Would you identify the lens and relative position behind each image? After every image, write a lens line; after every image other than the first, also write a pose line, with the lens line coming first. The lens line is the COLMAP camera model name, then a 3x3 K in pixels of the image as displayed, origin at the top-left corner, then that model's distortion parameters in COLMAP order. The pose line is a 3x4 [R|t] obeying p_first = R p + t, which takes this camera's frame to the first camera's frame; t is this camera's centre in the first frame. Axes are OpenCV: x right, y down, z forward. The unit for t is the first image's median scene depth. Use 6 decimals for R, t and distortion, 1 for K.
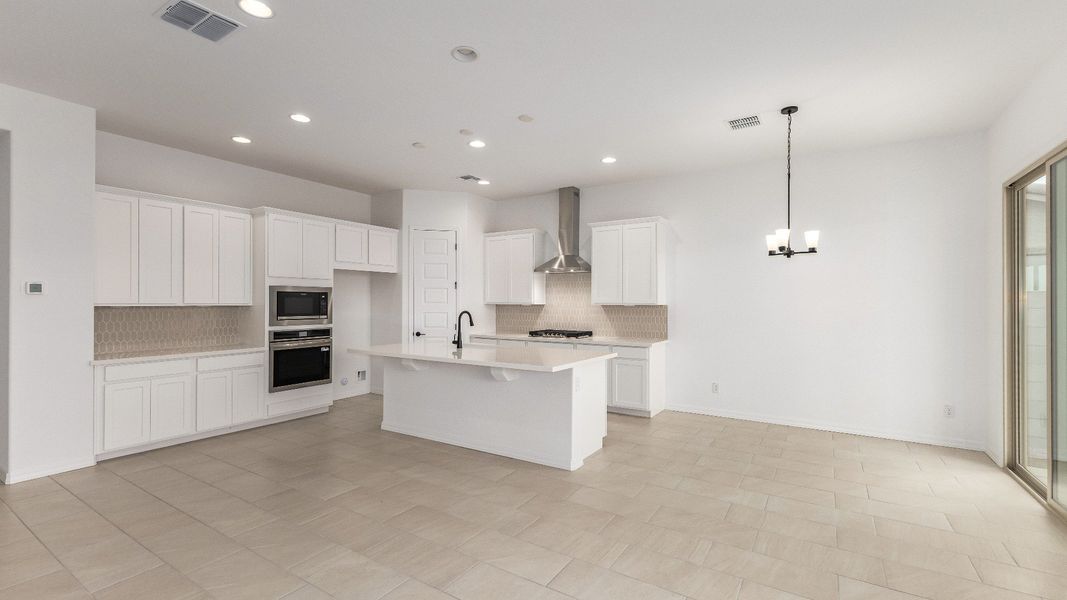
lens RADIAL K [[453.5, 0, 533.5], [0, 453.5, 300.0], [0, 0, 1]] dist [0.002737, 0.000234]
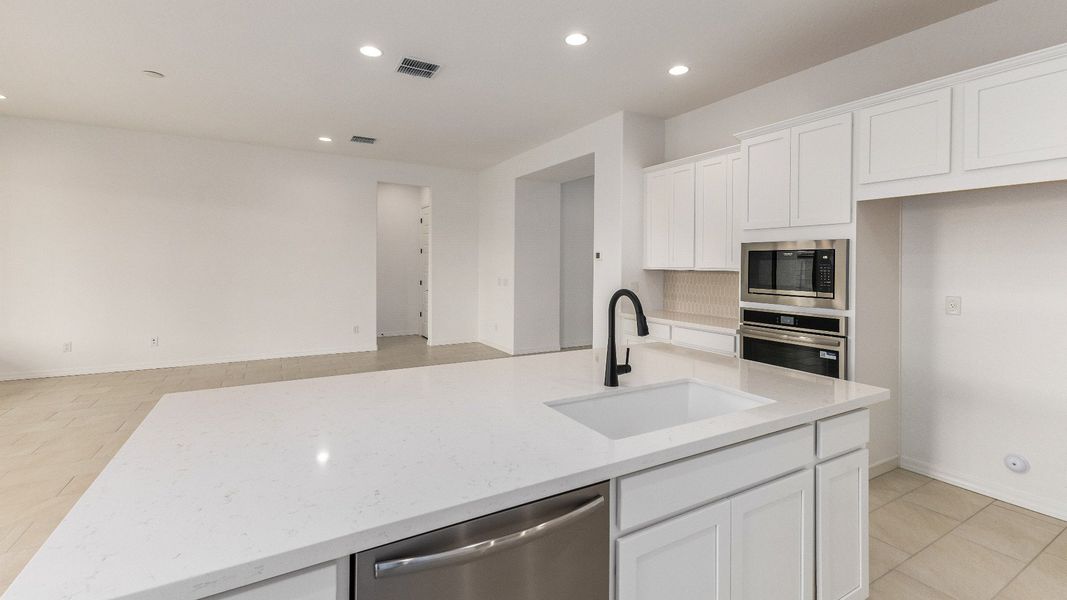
lens RADIAL K [[453.6, 0, 537.8], [0, 453.6, 265.2], [0, 0, 1]] dist [0.003748, 0.000286]
pose [[-0.462288, -0.004798, -0.886717, 0.196311], [-0.006120, 0.999979, -0.002220, 0.006164], [0.886709, 0.004400, -0.462307, 1.073418]]
